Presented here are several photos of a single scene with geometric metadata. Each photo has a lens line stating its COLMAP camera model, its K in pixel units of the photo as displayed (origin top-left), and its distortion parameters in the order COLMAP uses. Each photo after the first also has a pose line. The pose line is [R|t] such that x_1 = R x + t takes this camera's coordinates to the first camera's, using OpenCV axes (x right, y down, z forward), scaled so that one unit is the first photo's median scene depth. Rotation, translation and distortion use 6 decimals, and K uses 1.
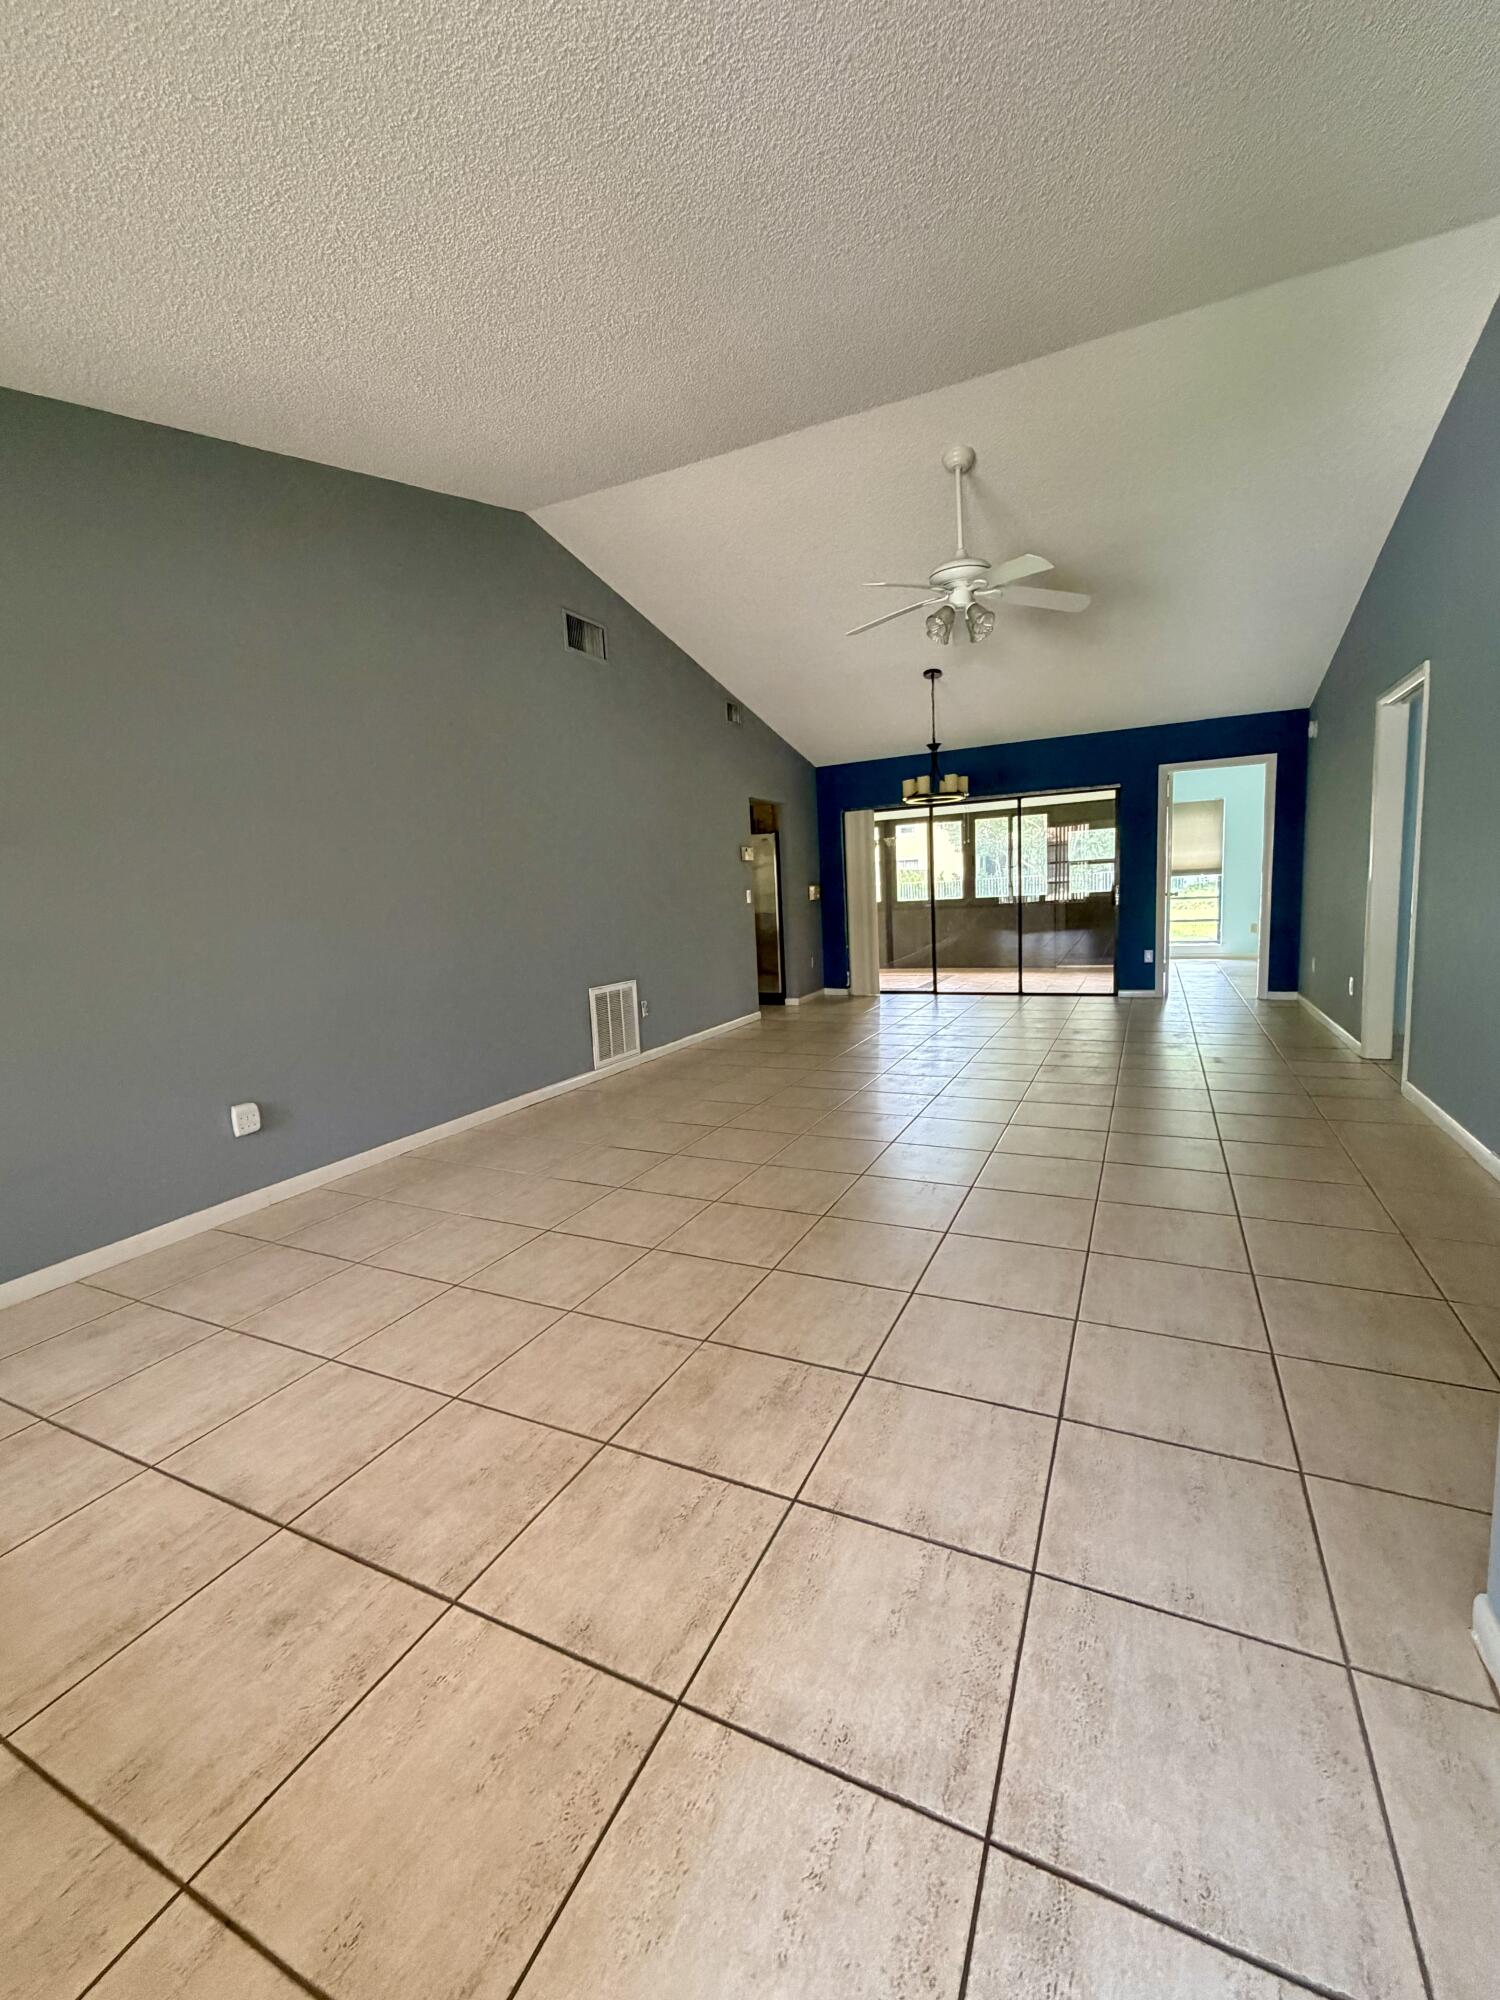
lens RADIAL K [[826.5, 0, 745.4], [0, 826.5, 996.9], [0, 0, 1]] dist [0.000480, 0.000039]
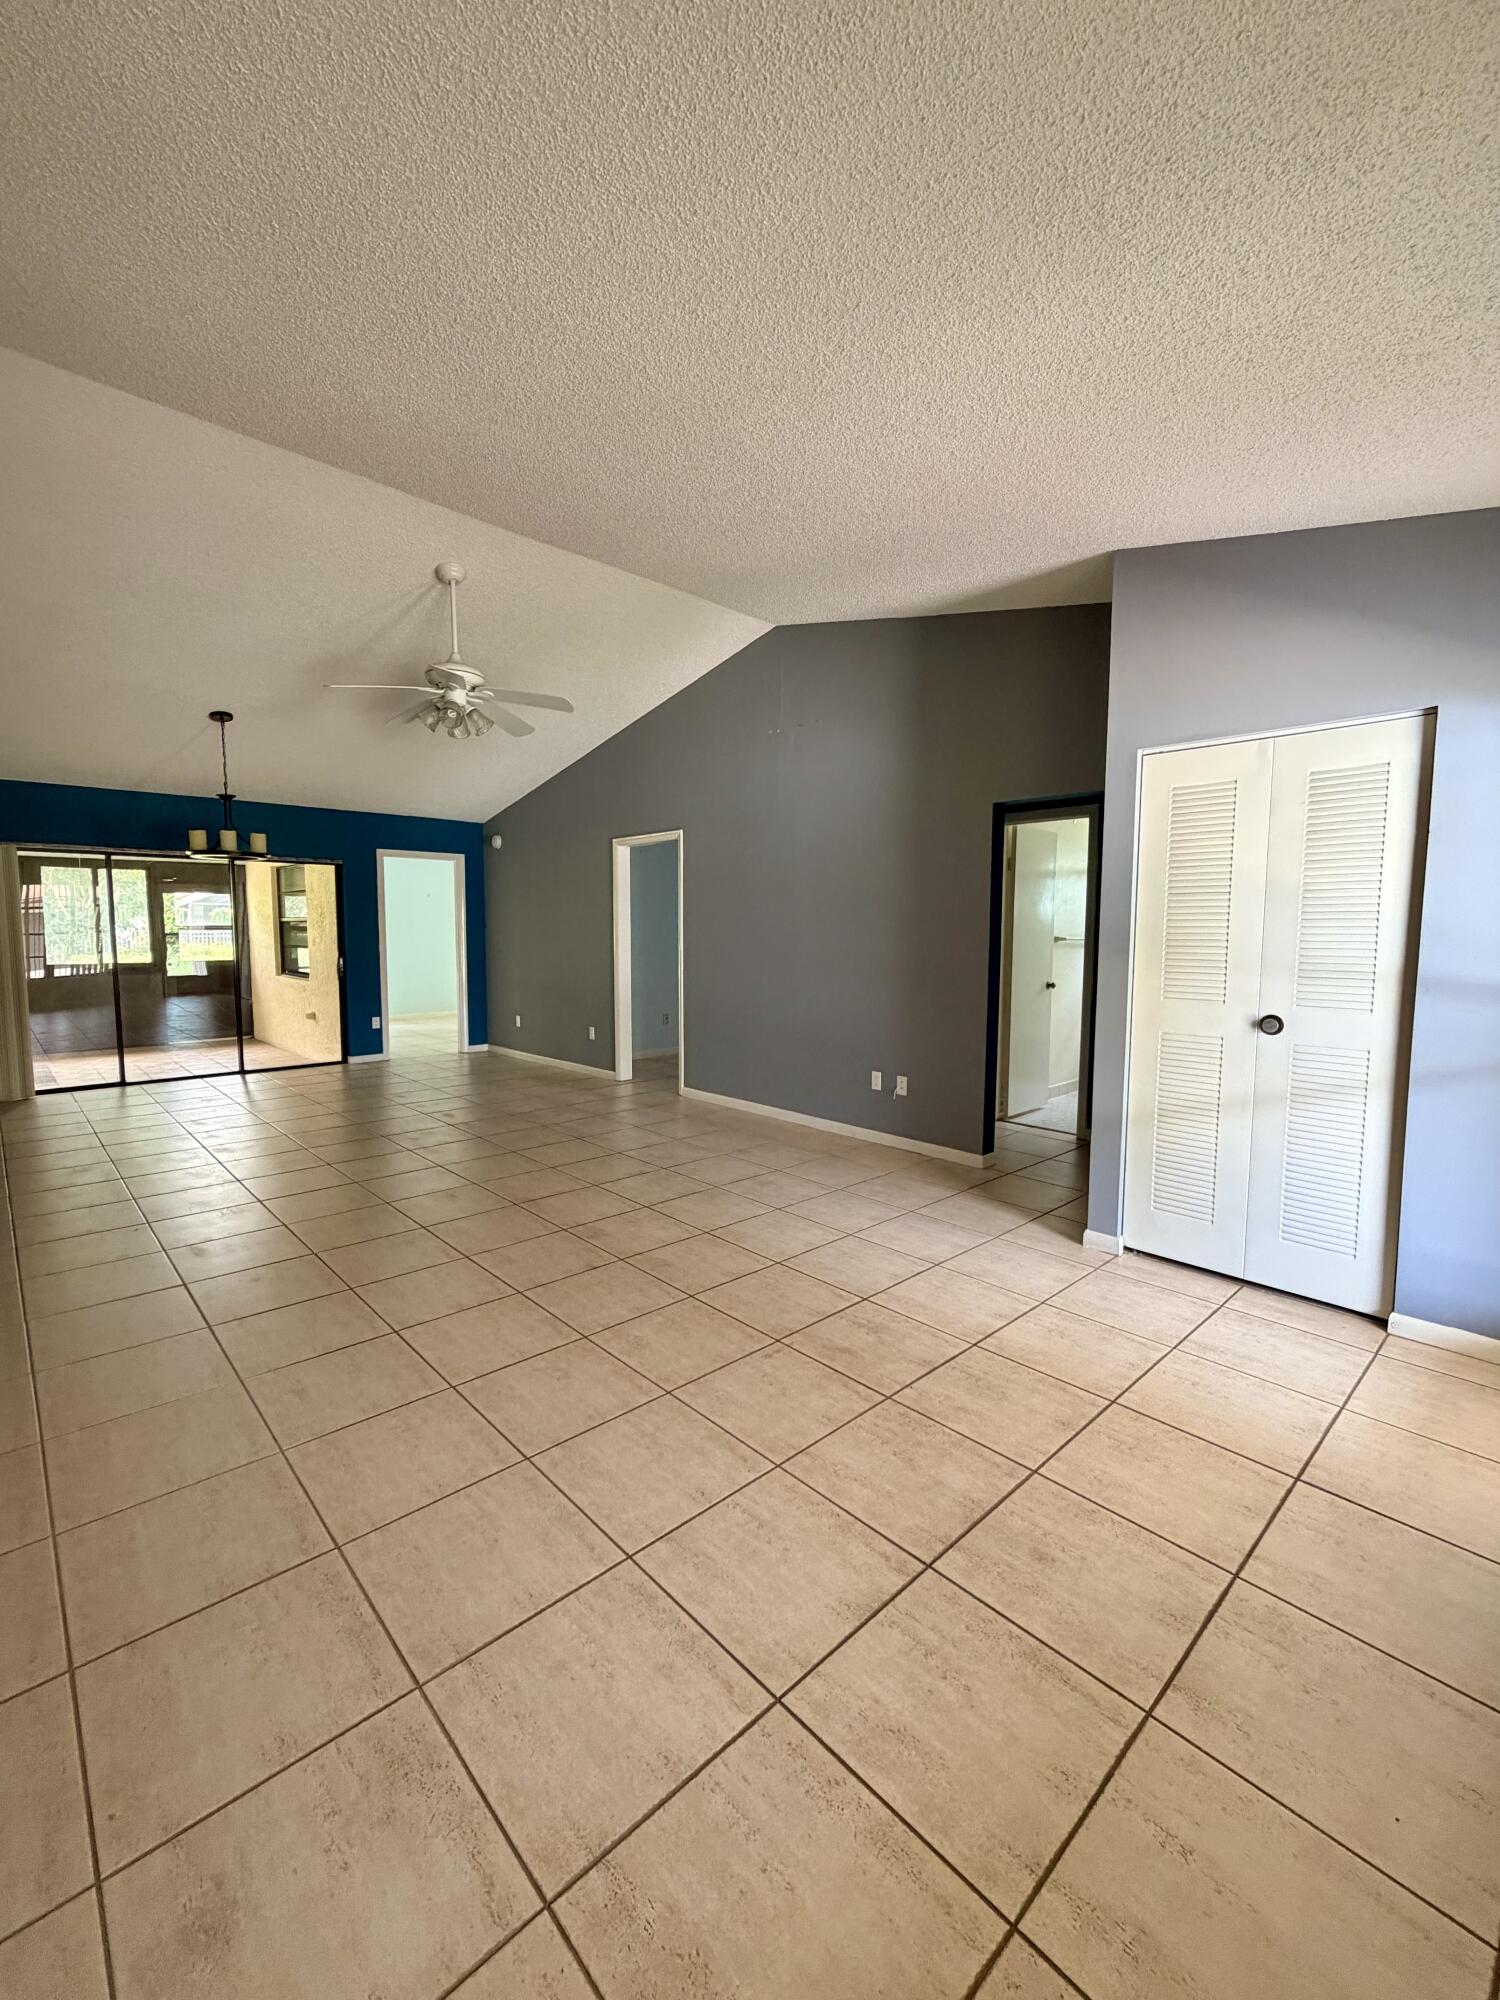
lens RADIAL K [[826.5, 0, 745.4], [0, 826.5, 996.9], [0, 0, 1]] dist [0.000480, 0.000039]
pose [[0.364915, -0.026542, 0.930662, -1.075032], [0.100629, 0.994862, -0.011084, -0.070433], [-0.925587, 0.097696, 0.365711, 0.500065]]
